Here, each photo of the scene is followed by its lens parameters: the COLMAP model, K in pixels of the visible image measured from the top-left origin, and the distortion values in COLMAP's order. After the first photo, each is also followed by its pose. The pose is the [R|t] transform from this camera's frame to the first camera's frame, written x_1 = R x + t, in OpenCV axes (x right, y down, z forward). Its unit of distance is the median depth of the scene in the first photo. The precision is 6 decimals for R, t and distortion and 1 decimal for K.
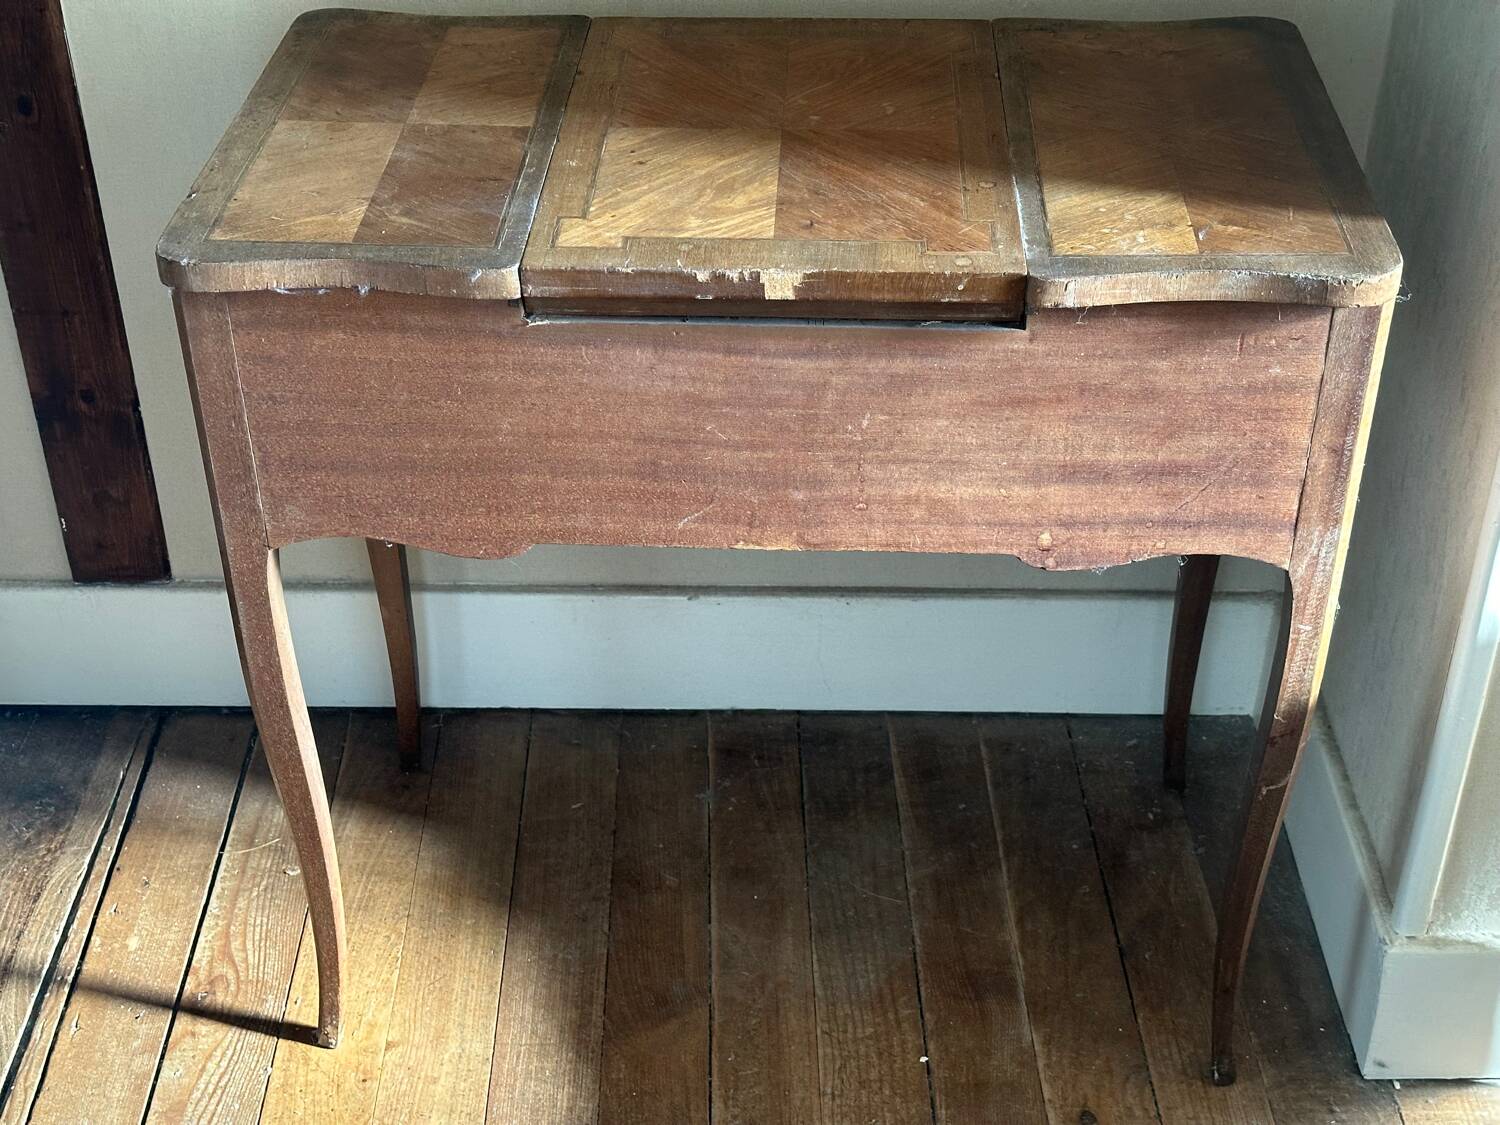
lens RADIAL K [[2098.4, 0, 748.5], [0, 2098.4, 547.0], [0, 0, 1]] dist [0.110919, 0.000000]
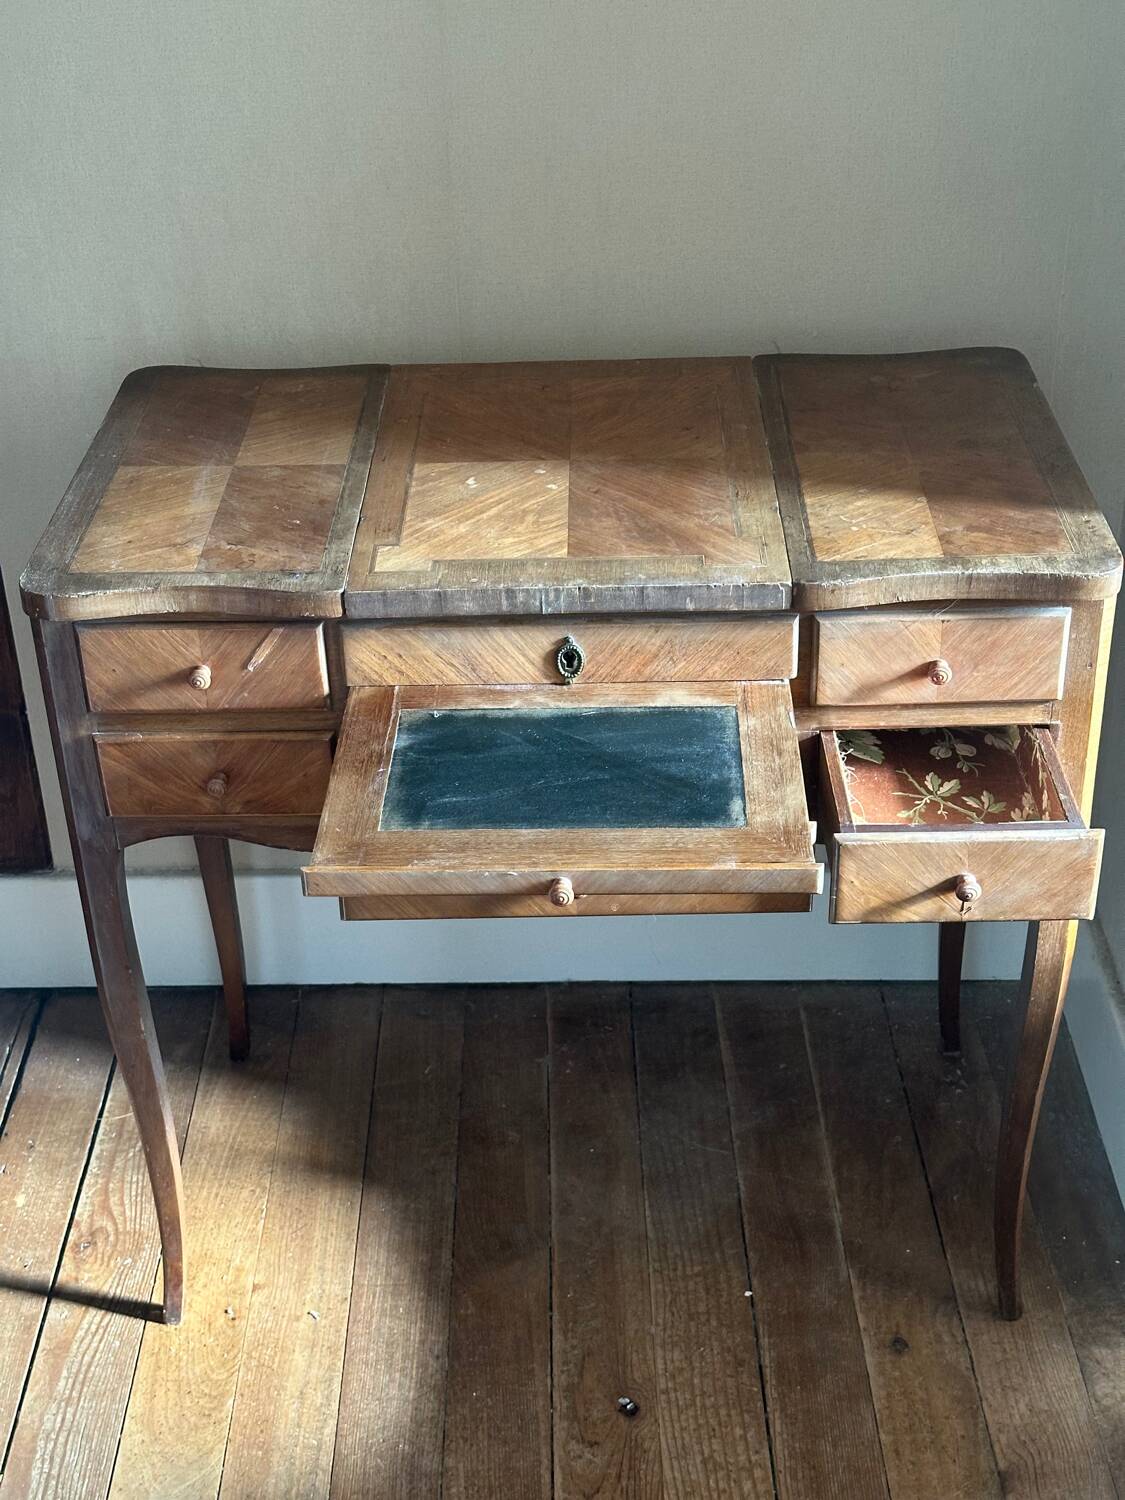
lens RADIAL K [[2098.4, 0, 551.8], [0, 2098.4, 758.0], [0, 0, 1]] dist [0.110919, 0.000000]
pose [[0.999649, -0.018947, -0.018510, 0.007250], [0.018052, 0.998712, -0.047411, 0.016684], [0.019385, 0.047061, 0.998704, -0.094688]]
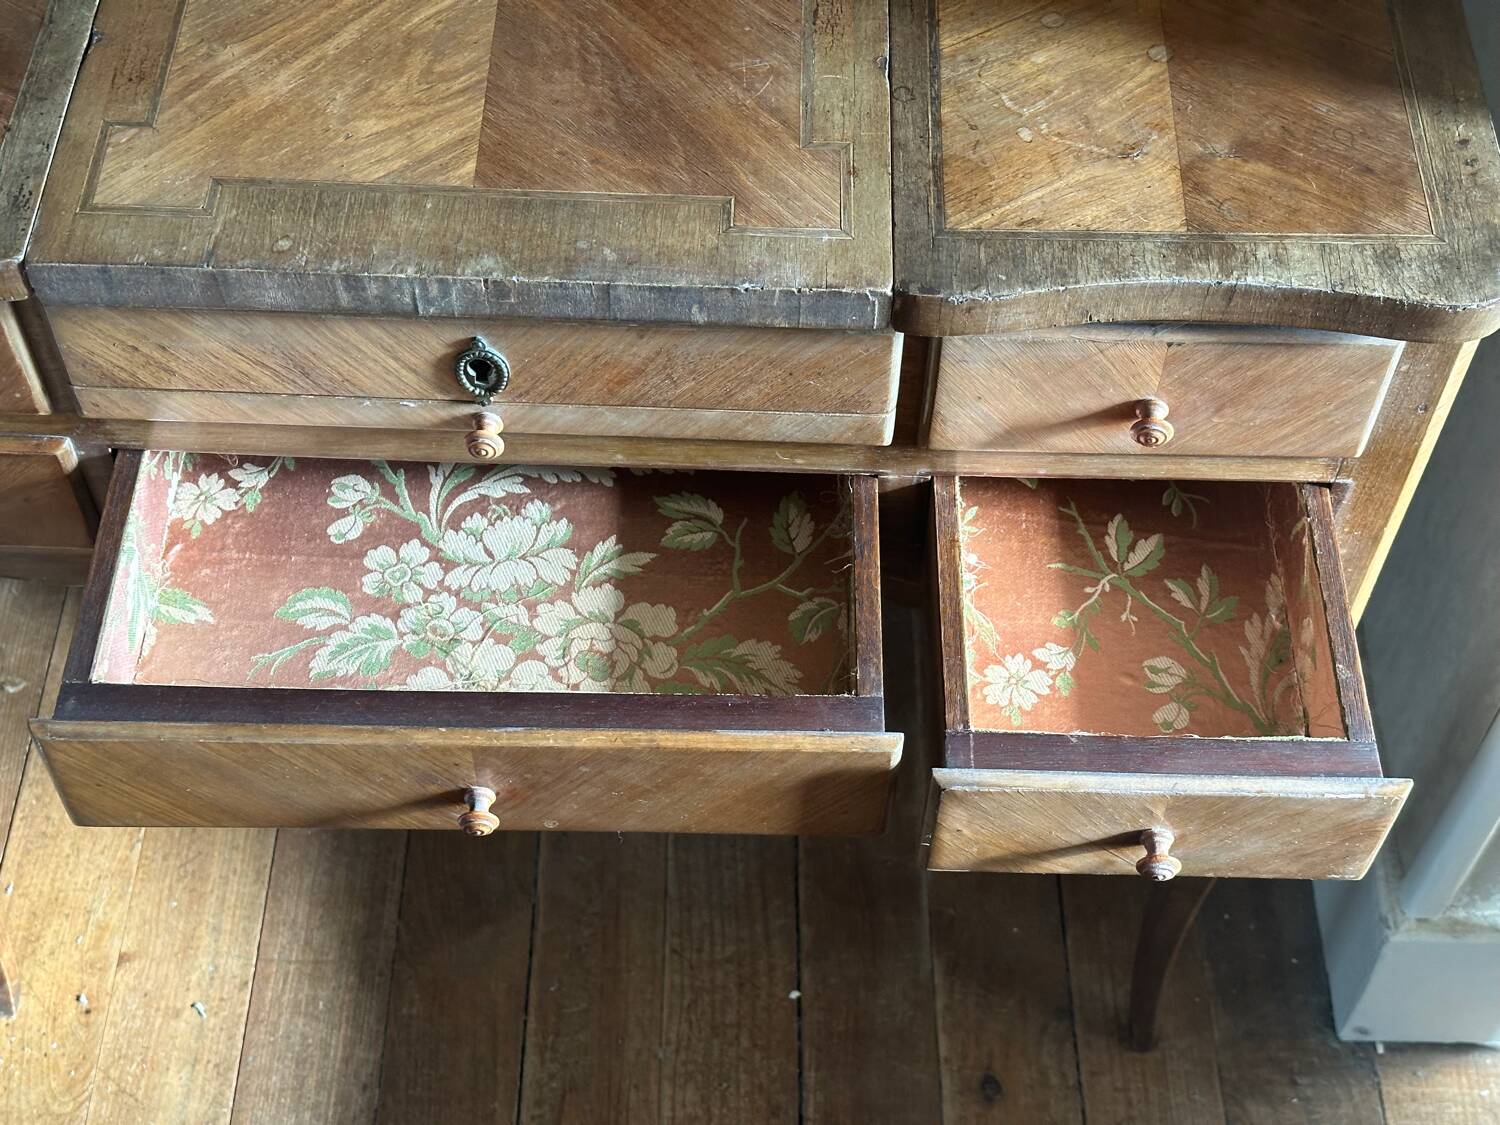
lens RADIAL K [[2098.4, 0, 758.6], [0, 2098.4, 543.3], [0, 0, 1]] dist [0.110919, 0.000000]
pose [[0.999711, 0.022342, 0.008833, 0.055771], [-0.024013, 0.940701, 0.338385, -0.179824], [-0.000749, -0.338500, 0.940966, 0.292581]]
